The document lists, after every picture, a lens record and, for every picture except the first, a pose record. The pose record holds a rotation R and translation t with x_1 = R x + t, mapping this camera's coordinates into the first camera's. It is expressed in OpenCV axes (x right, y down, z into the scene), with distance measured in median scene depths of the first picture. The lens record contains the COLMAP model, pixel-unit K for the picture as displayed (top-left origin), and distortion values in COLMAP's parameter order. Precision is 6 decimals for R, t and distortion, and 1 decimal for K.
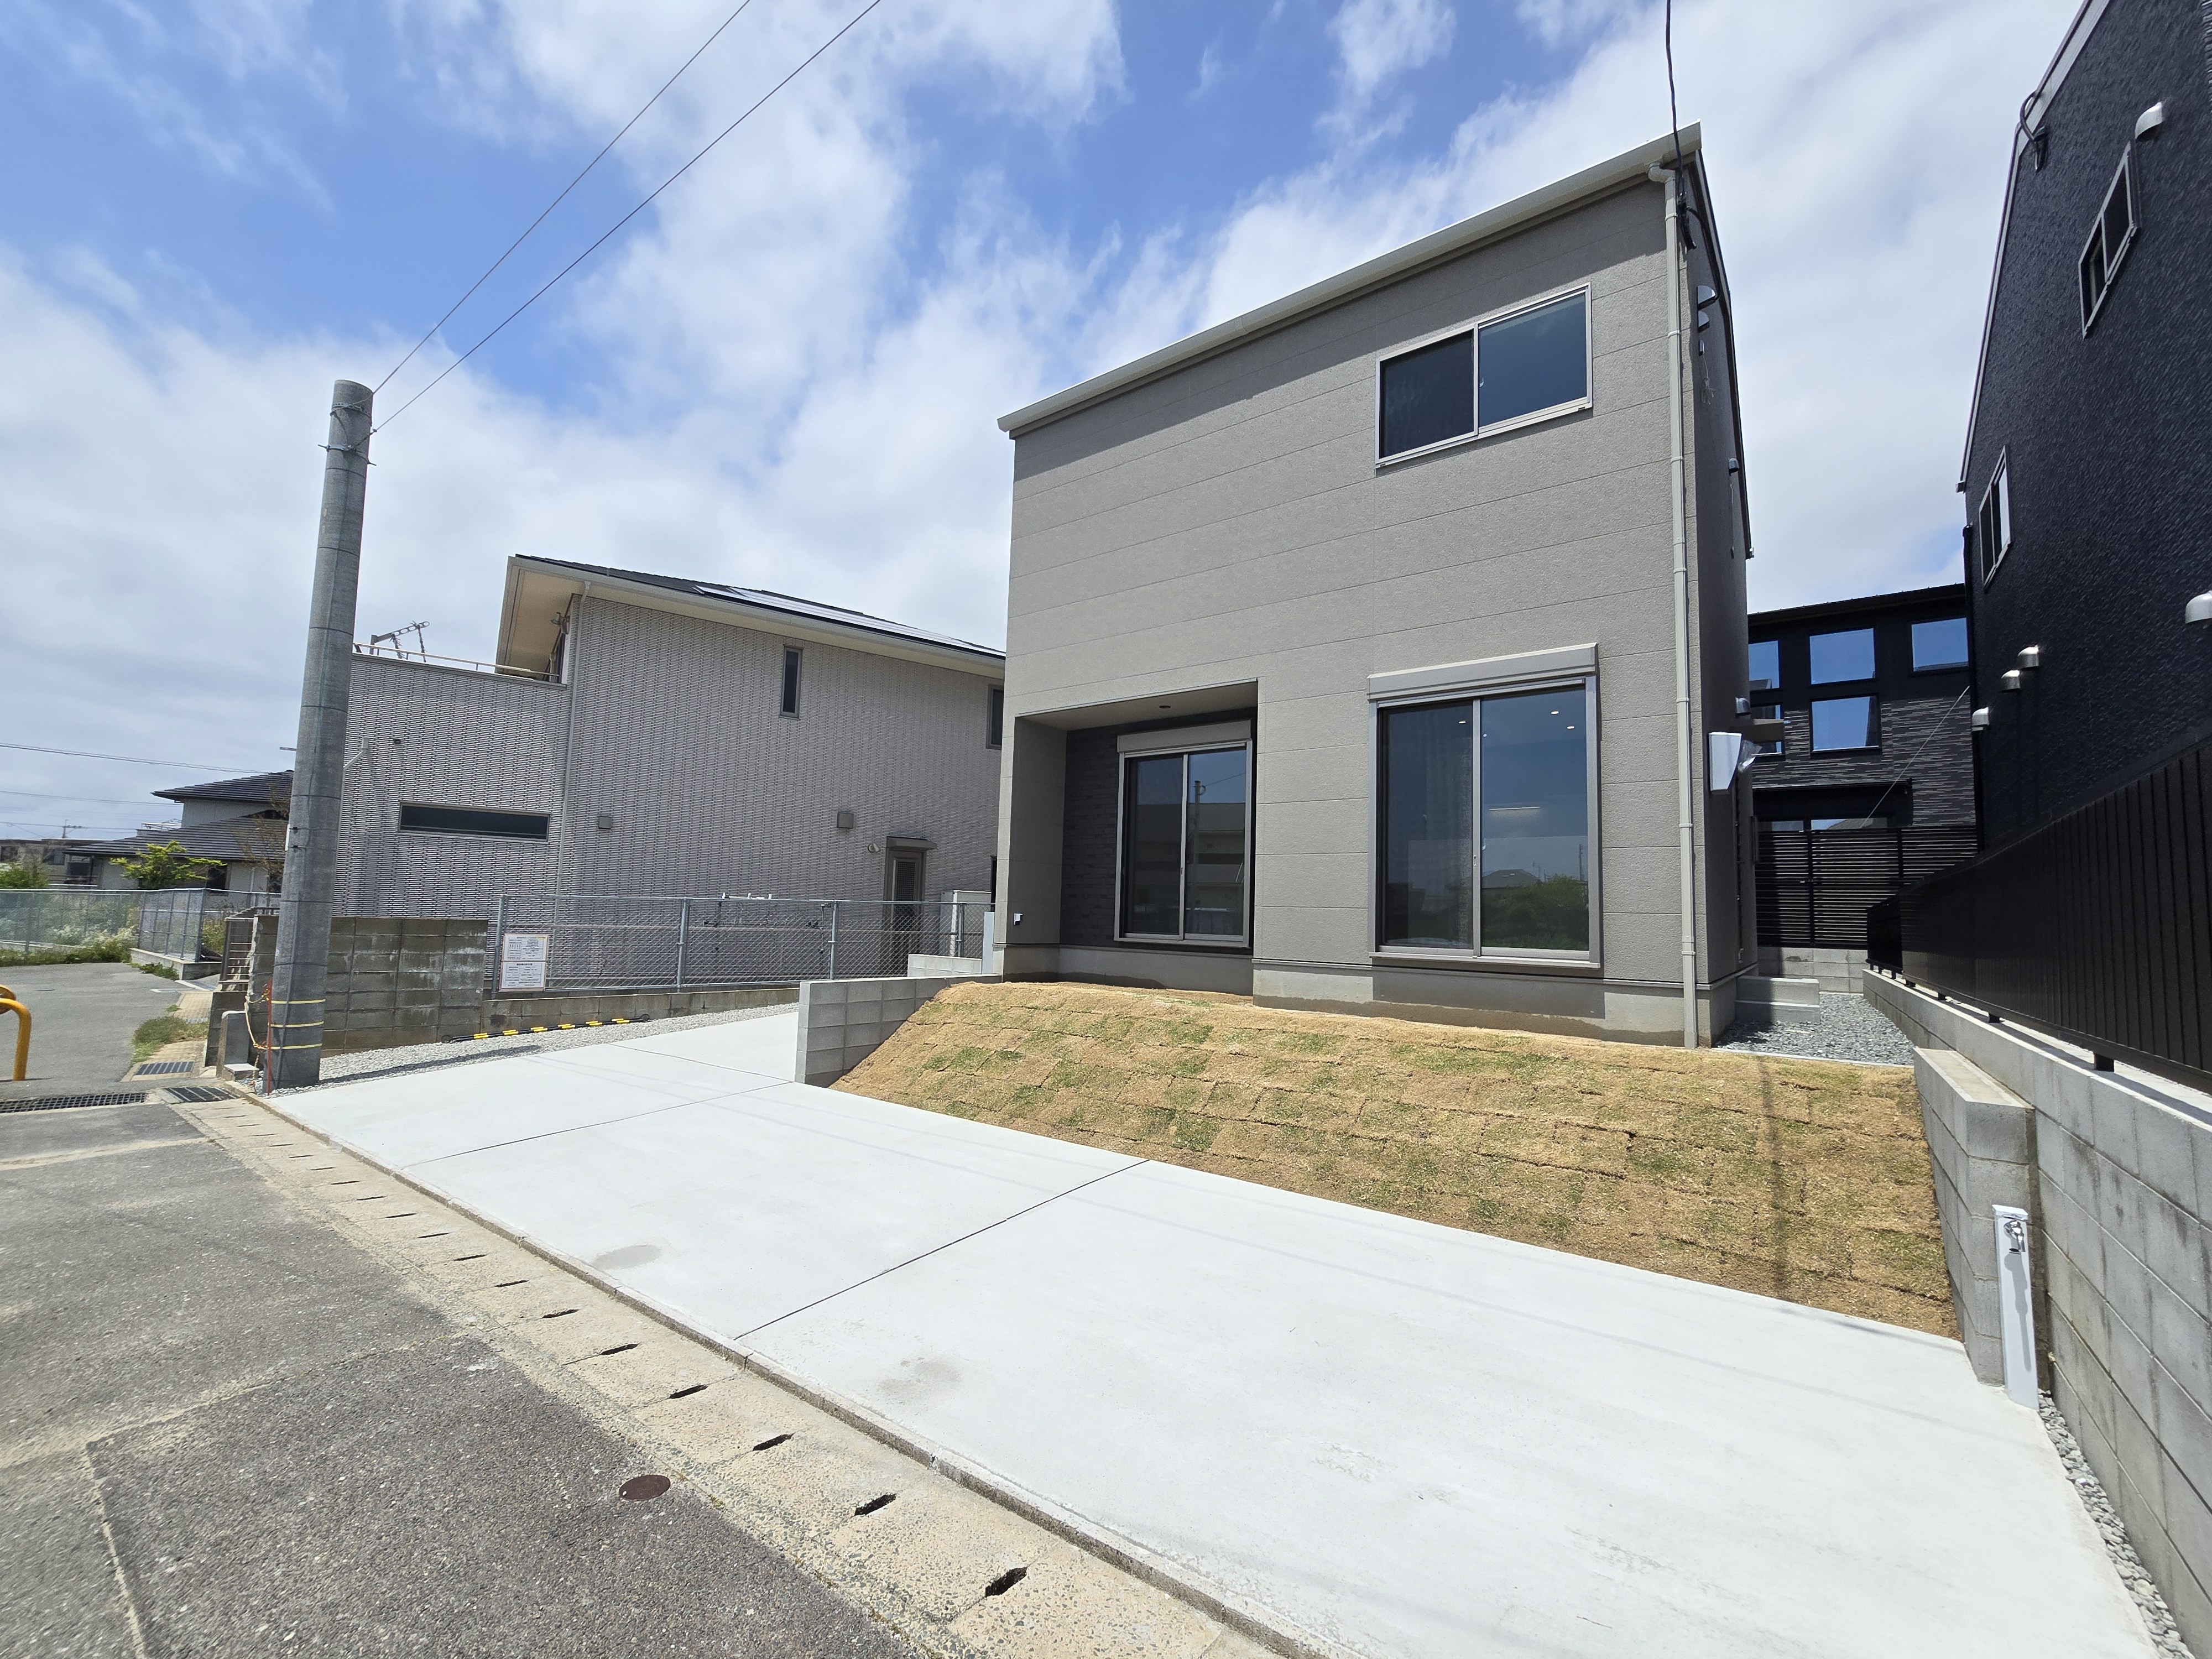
lens RADIAL K [[911.9, 0, 1101.6], [0, 911.9, 834.2], [0, 0, 1]] dist [-0.004749, 0.001752]
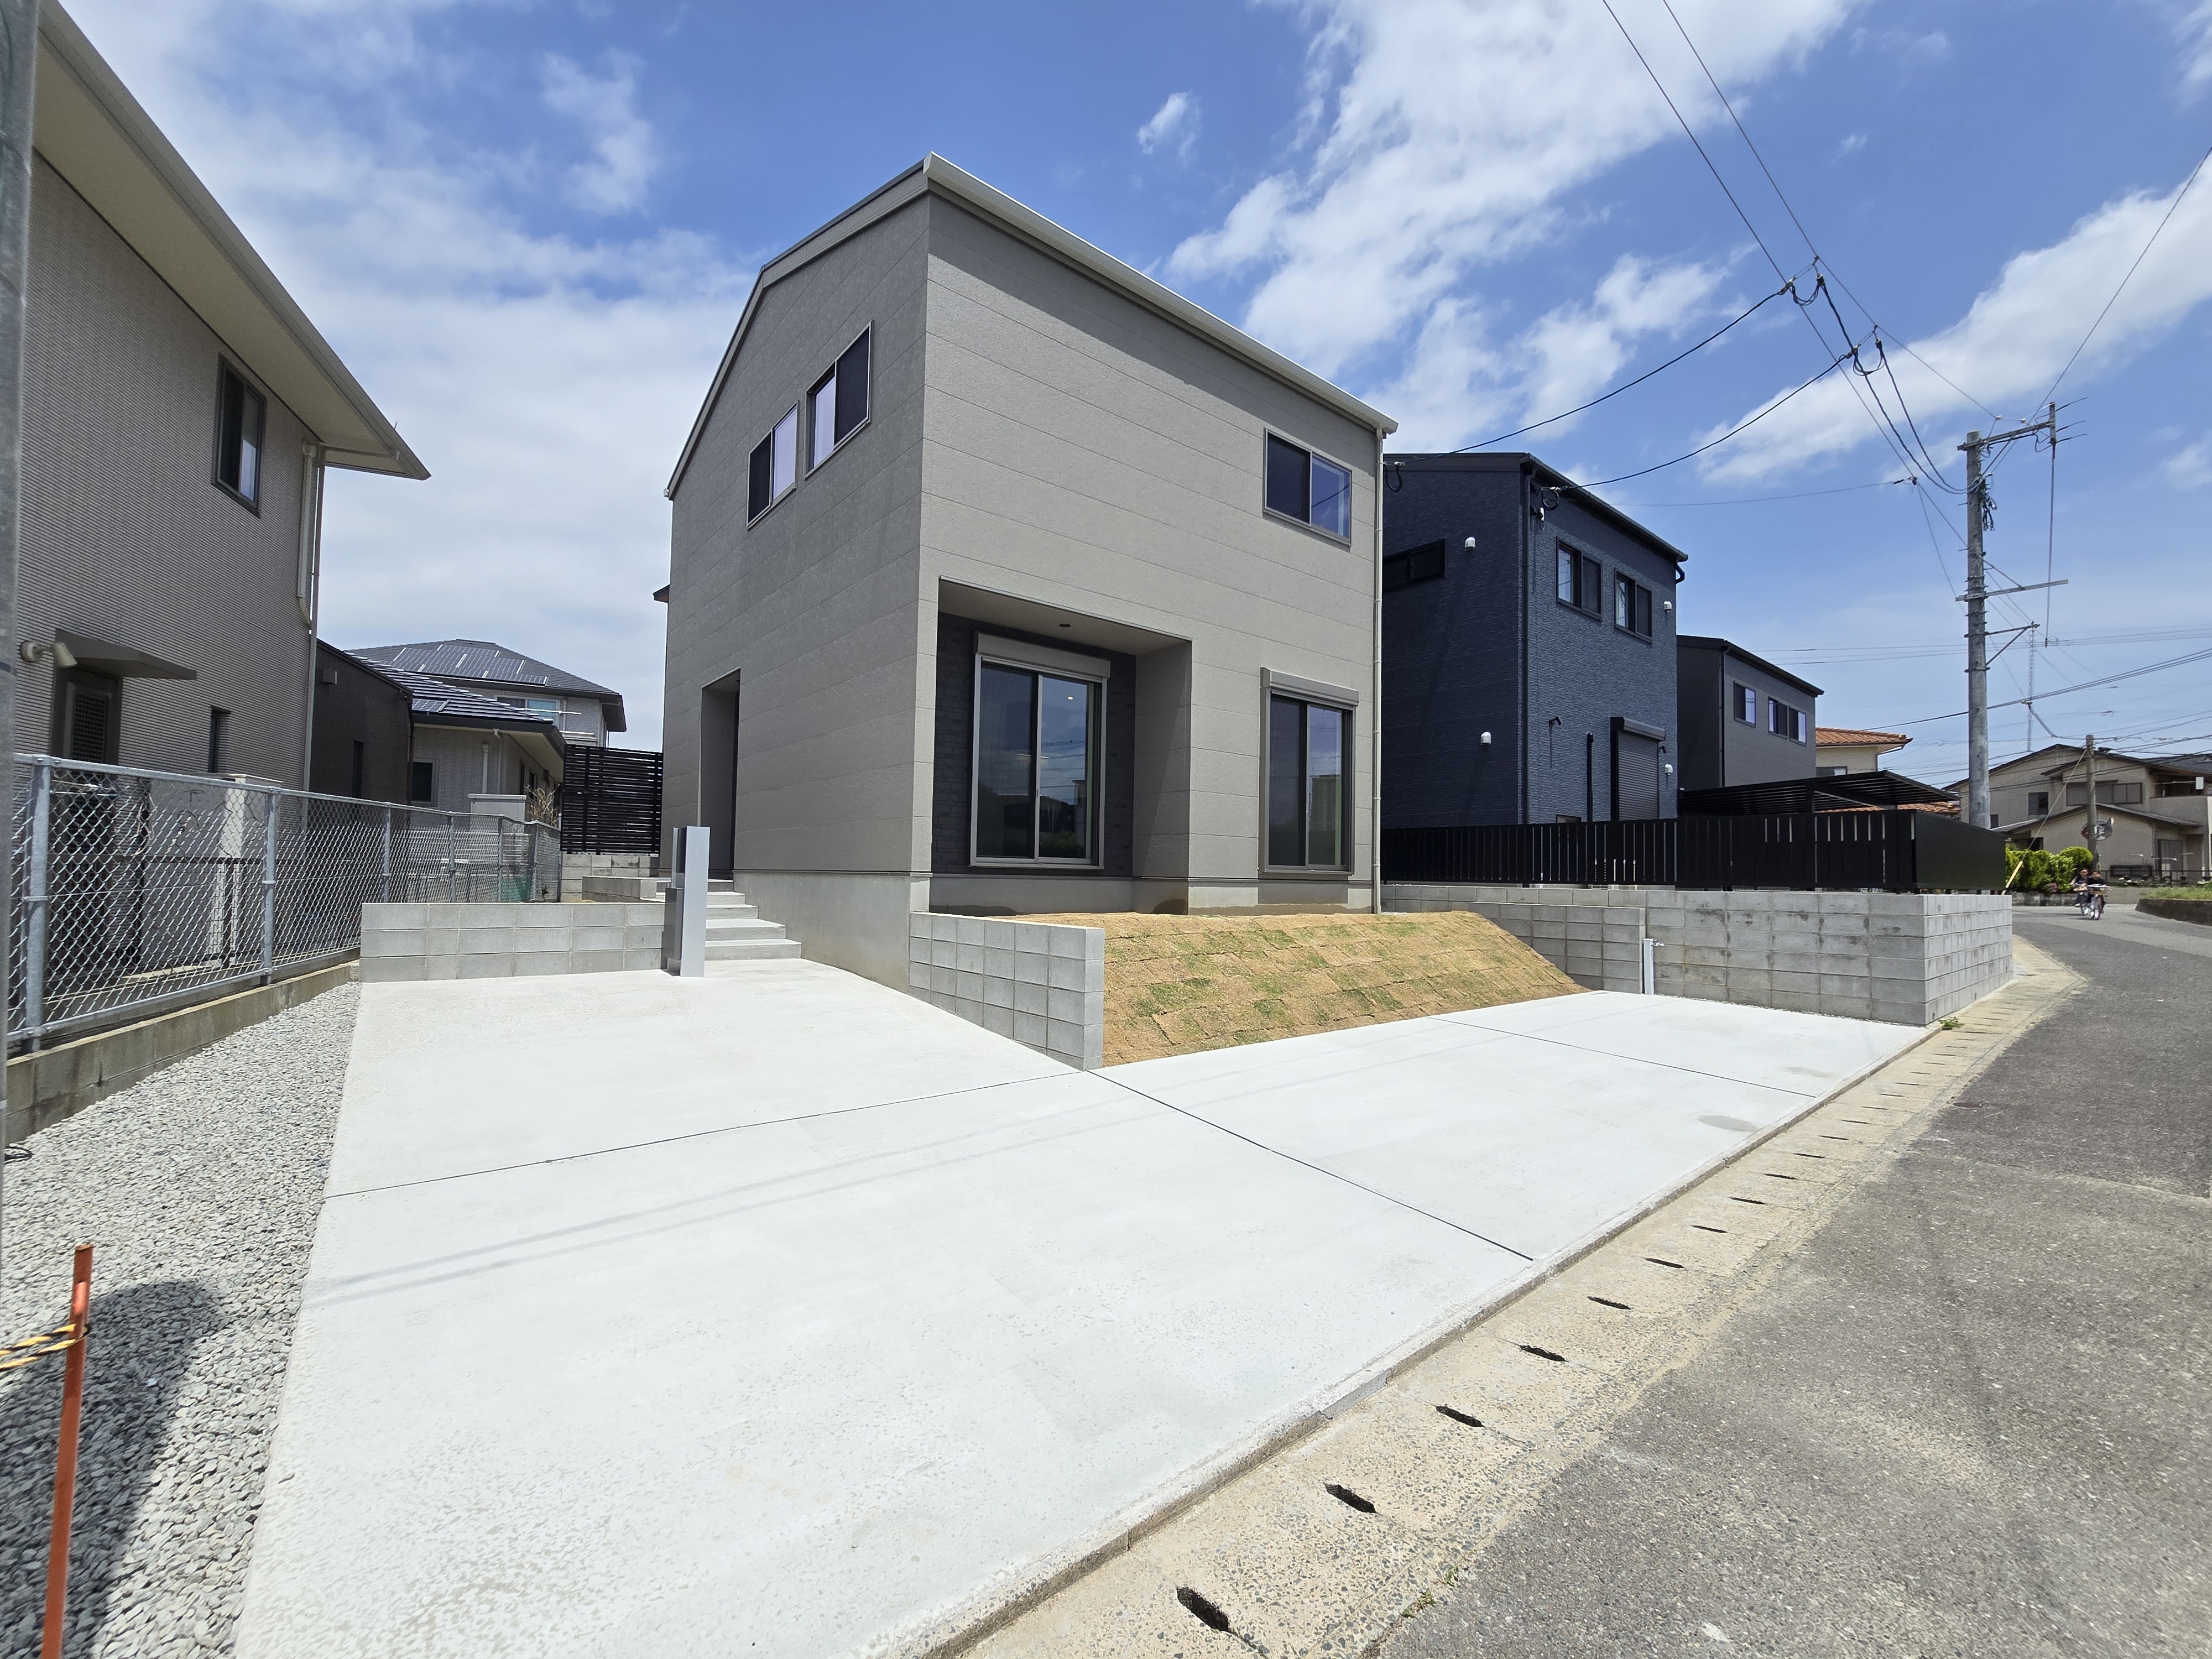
lens RADIAL K [[911.9, 0, 1110.5], [0, 911.9, 838.8], [0, 0, 1]] dist [-0.004749, 0.001752]
pose [[0.226345, 0.013456, 0.973954, -1.071791], [-0.102047, 0.994730, 0.009973, 0.089427], [-0.968687, -0.101646, 0.226526, 0.883560]]
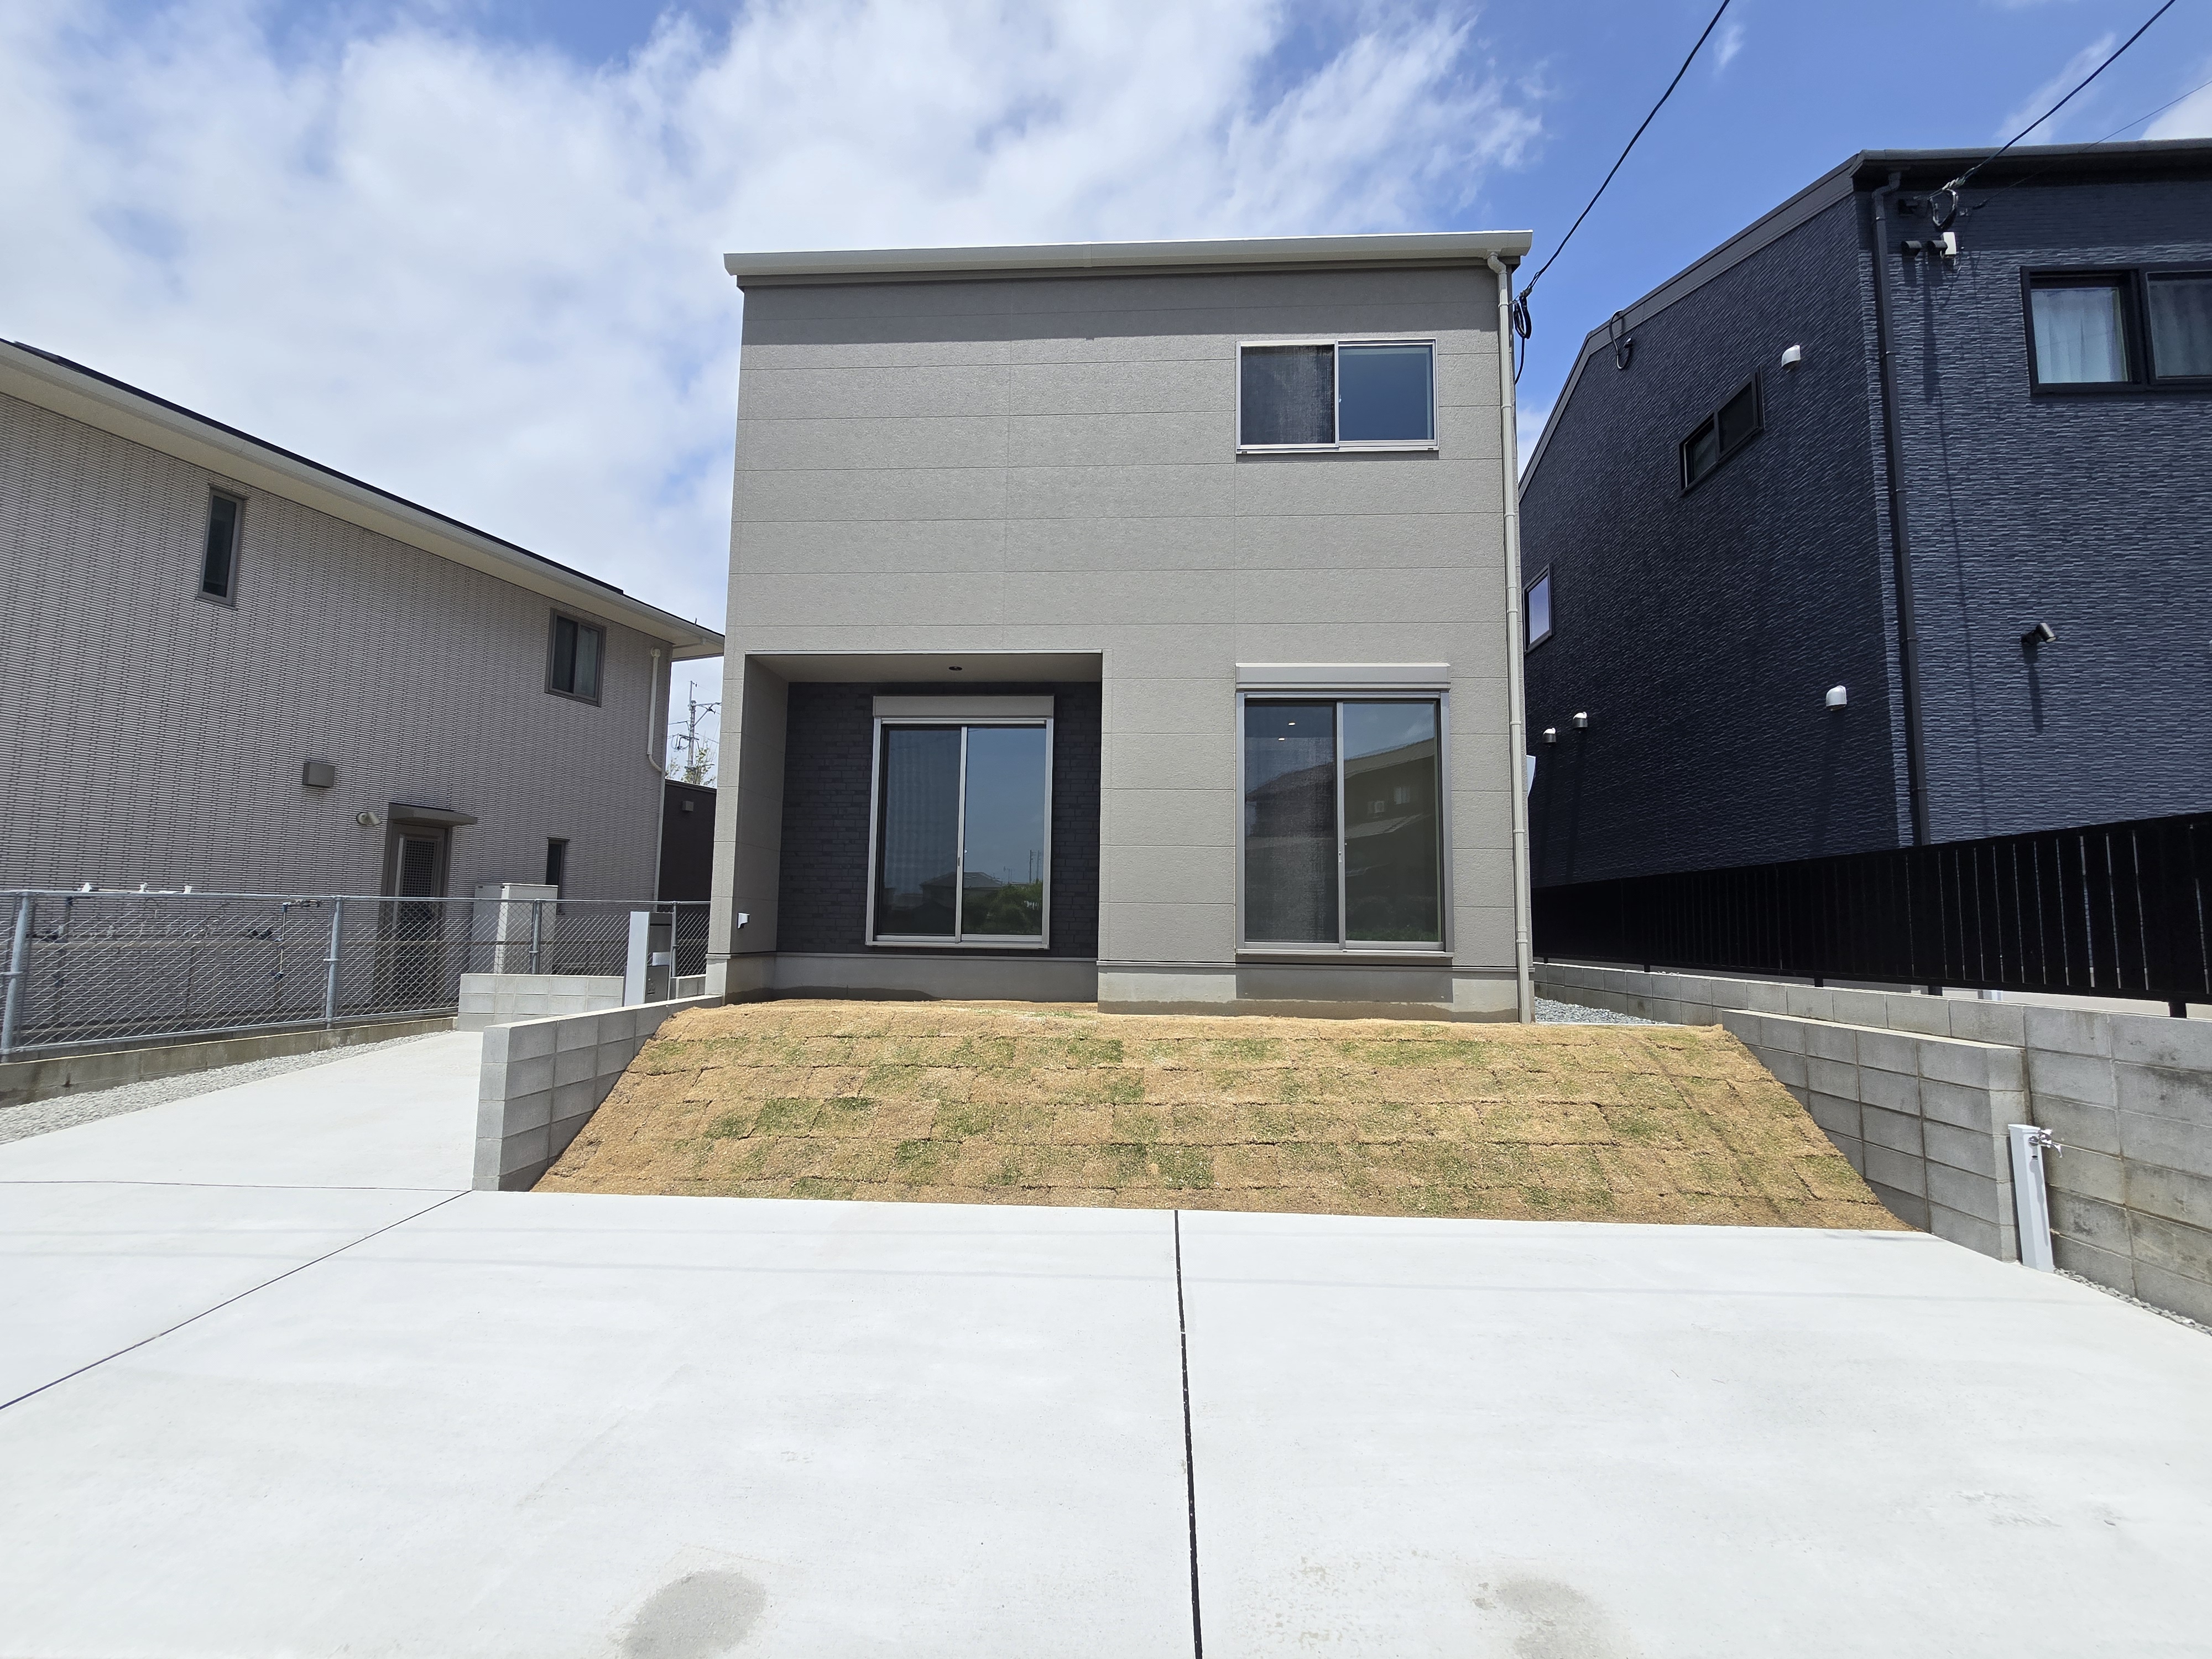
lens RADIAL K [[911.9, 0, 1102.8], [0, 911.9, 837.1], [0, 0, 1]] dist [-0.004749, 0.001752]
pose [[0.825937, 0.036975, 0.562549, -0.358897], [-0.040642, 0.999156, -0.006002, 0.021224], [-0.562296, -0.017906, 0.826742, 0.272053]]
